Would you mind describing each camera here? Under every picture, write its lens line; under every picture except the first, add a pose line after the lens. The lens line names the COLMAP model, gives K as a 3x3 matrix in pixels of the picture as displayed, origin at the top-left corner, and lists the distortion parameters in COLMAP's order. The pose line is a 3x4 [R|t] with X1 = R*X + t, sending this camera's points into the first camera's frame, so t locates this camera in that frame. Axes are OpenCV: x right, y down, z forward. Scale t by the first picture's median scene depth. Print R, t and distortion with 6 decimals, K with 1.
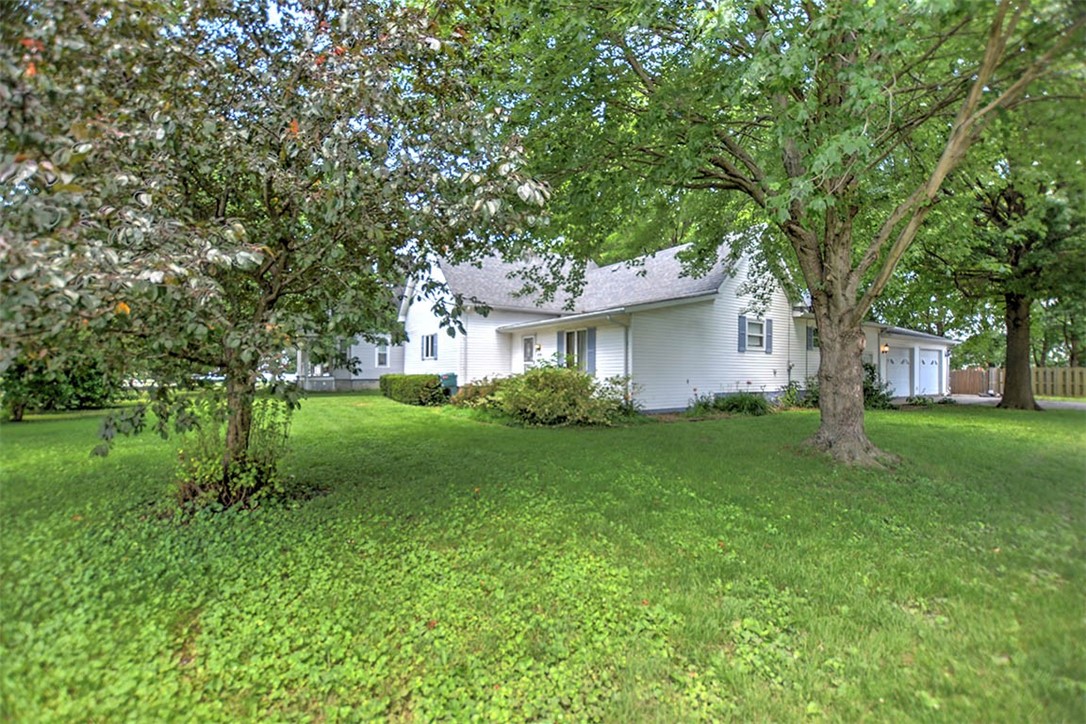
lens RADIAL K [[478.7, 0, 546.3], [0, 478.7, 366.8], [0, 0, 1]] dist [-0.039069, 0.008132]
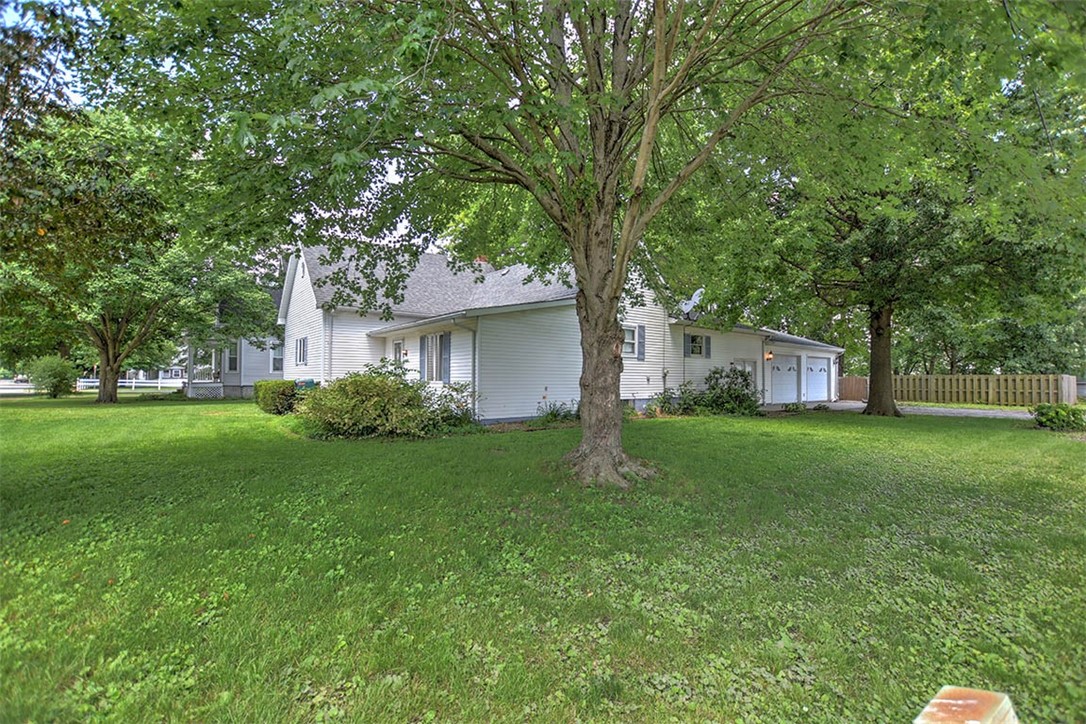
lens RADIAL K [[478.7, 0, 546.3], [0, 478.7, 366.8], [0, 0, 1]] dist [-0.039069, 0.008132]
pose [[0.994962, 0.003965, 0.100177, 0.171532], [-0.002718, 0.999917, -0.012576, -0.001342], [-0.100219, 0.012241, 0.994890, 0.030422]]
